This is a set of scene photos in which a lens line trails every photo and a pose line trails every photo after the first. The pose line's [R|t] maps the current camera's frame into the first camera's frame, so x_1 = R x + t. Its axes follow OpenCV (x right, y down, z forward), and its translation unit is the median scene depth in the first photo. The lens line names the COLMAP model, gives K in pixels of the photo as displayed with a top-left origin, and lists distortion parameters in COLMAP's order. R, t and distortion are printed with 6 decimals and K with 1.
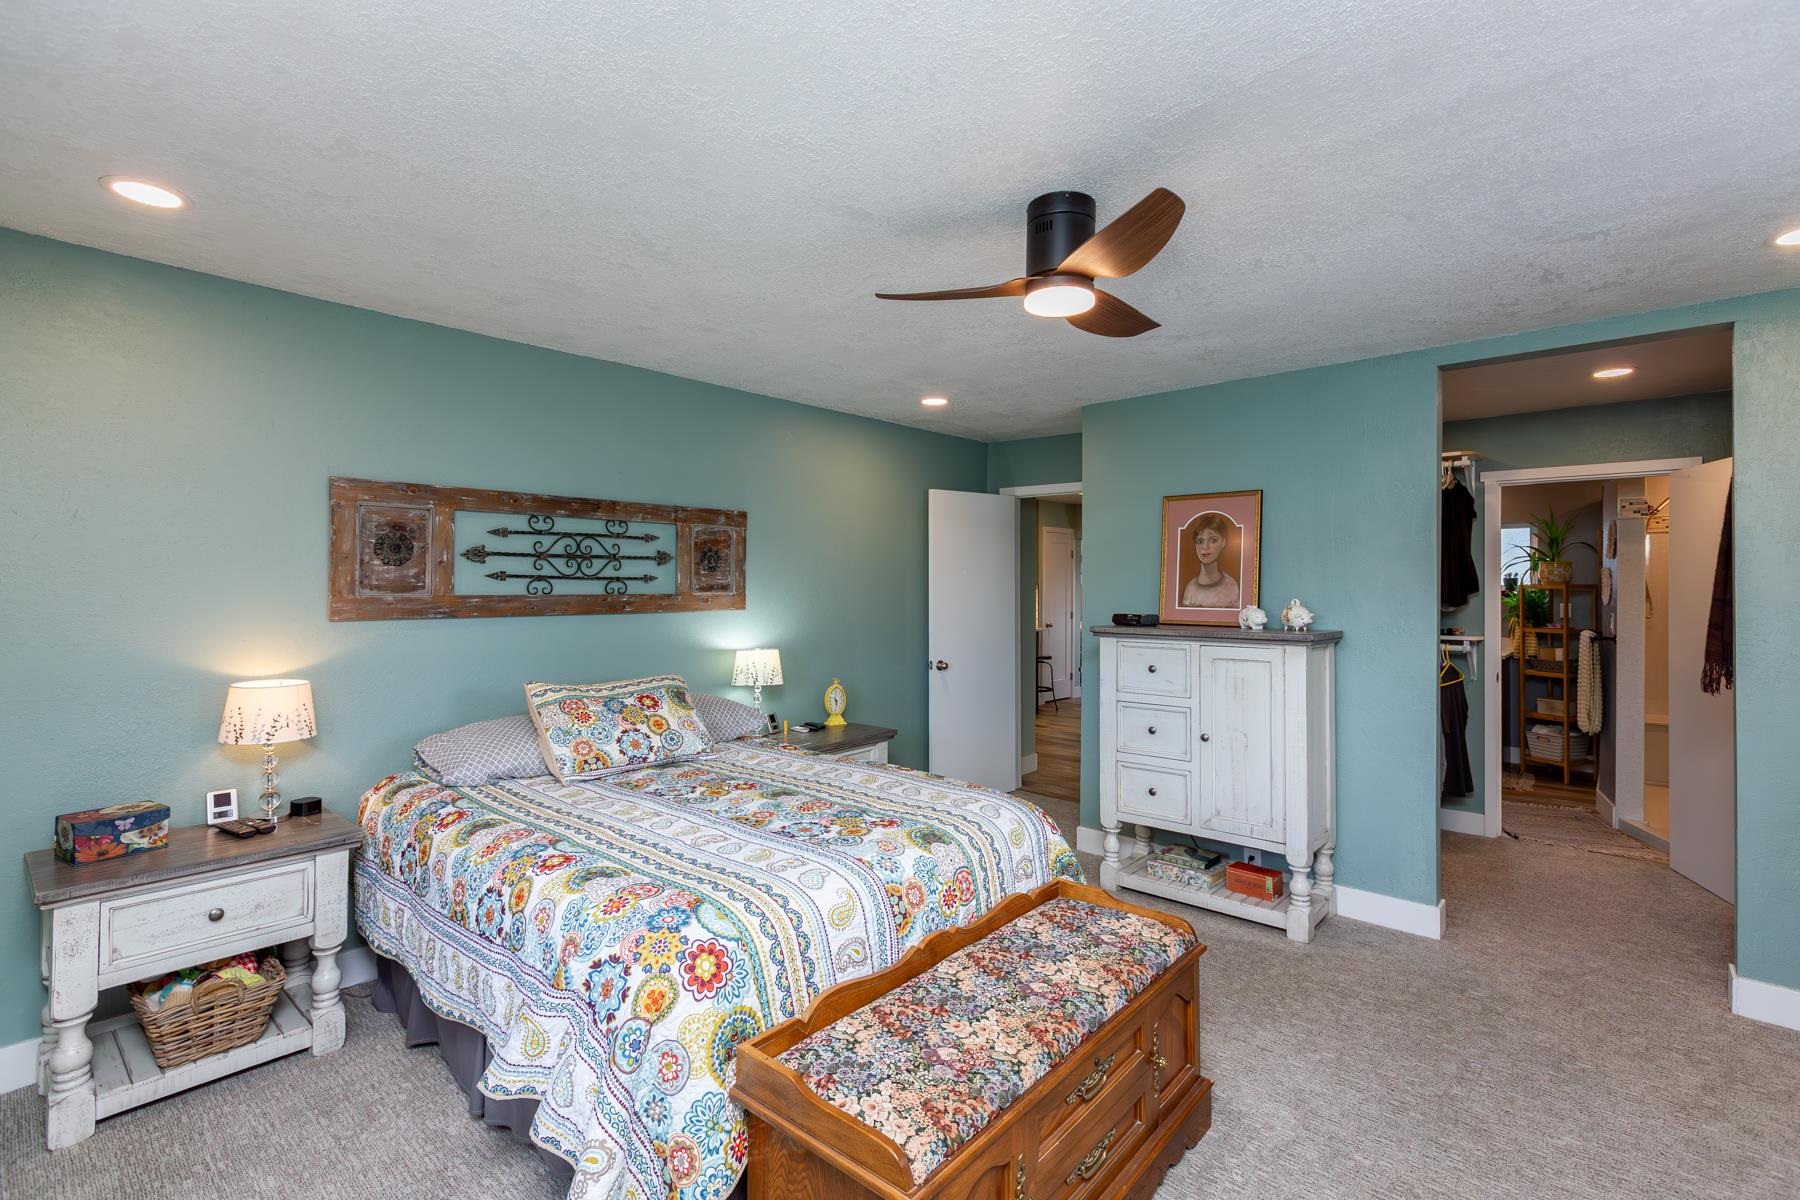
lens RADIAL K [[825.5, 0, 898.4], [0, 825.5, 589.6], [0, 0, 1]] dist [0.003078, -0.000175]
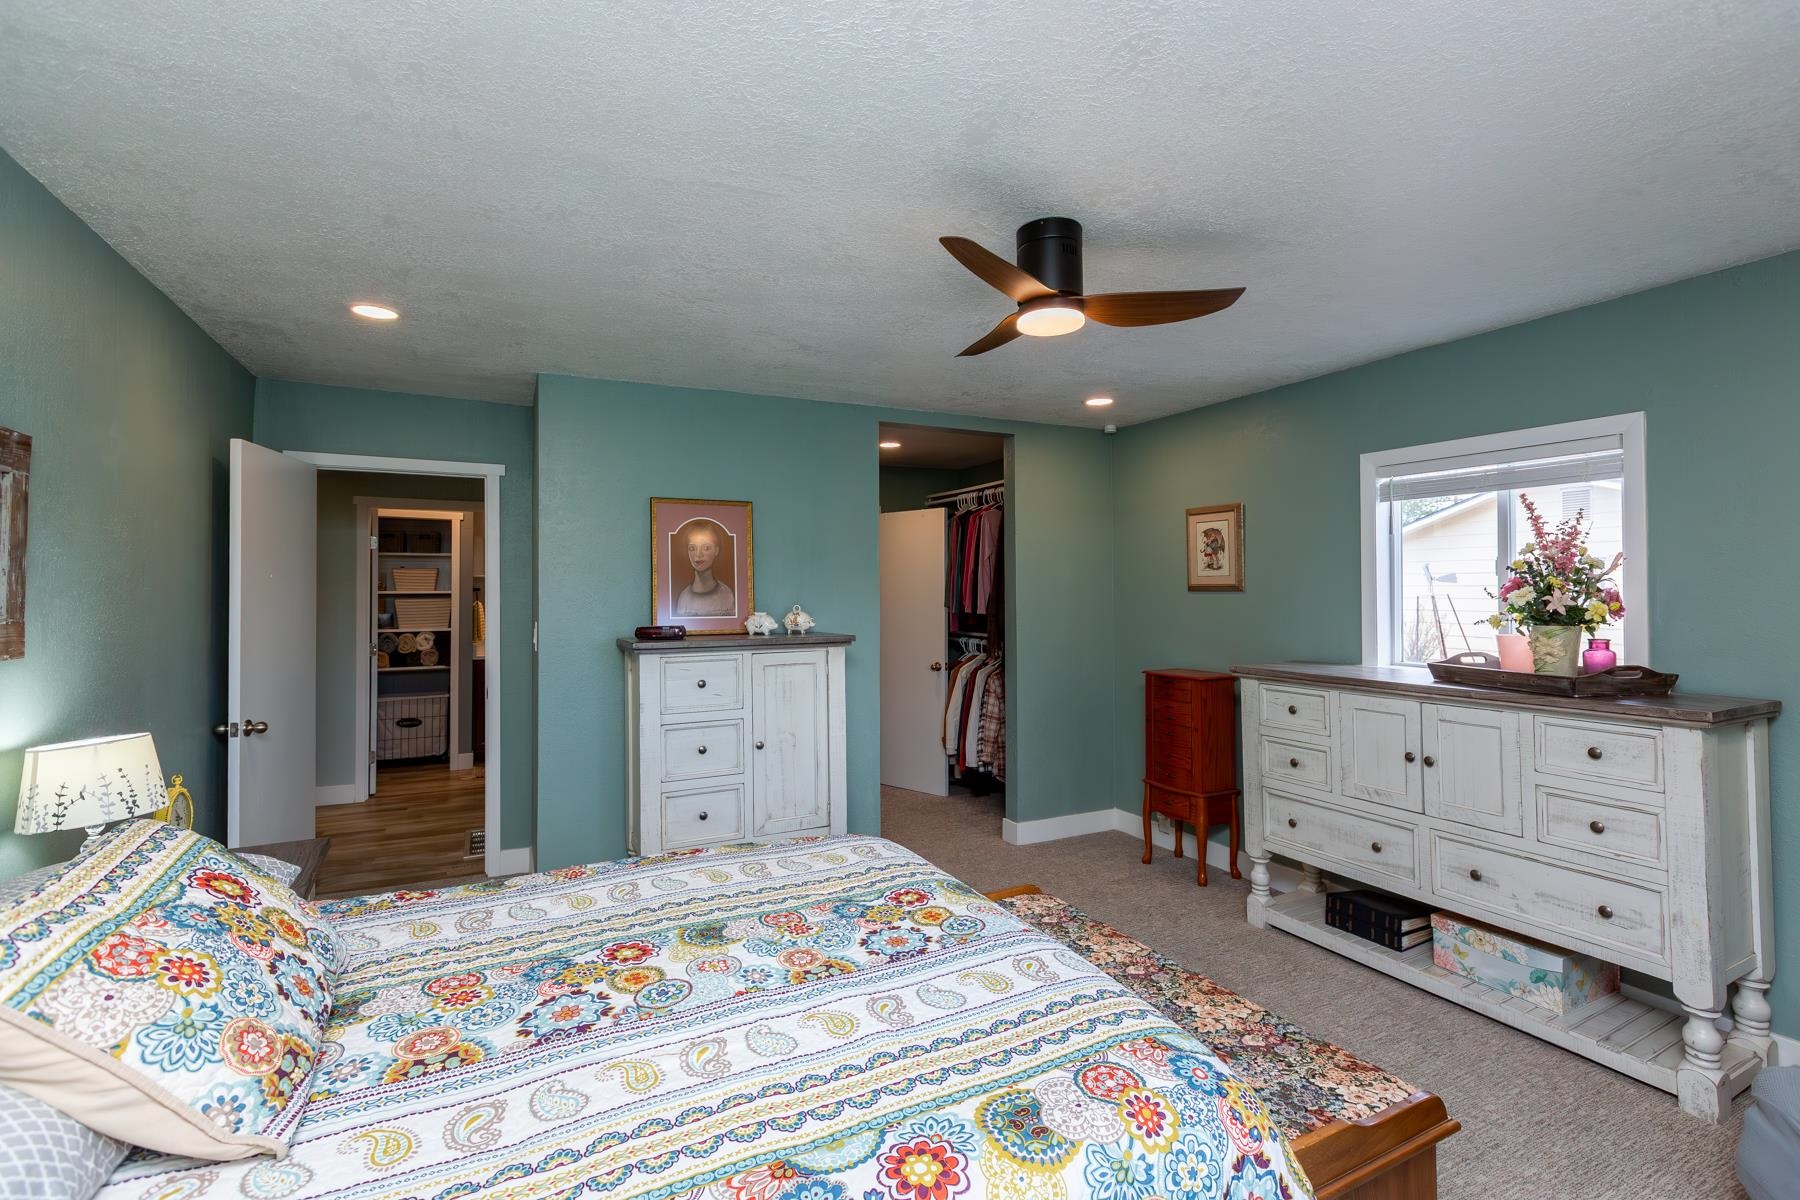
lens RADIAL K [[825.5, 0, 898.4], [0, 825.5, 589.6], [0, 0, 1]] dist [0.003078, -0.000175]
pose [[0.364688, -0.002638, 0.931126, -0.574733], [0.010856, 0.999940, -0.001419, -0.007541], [-0.931066, 0.010626, 0.364695, 0.548702]]
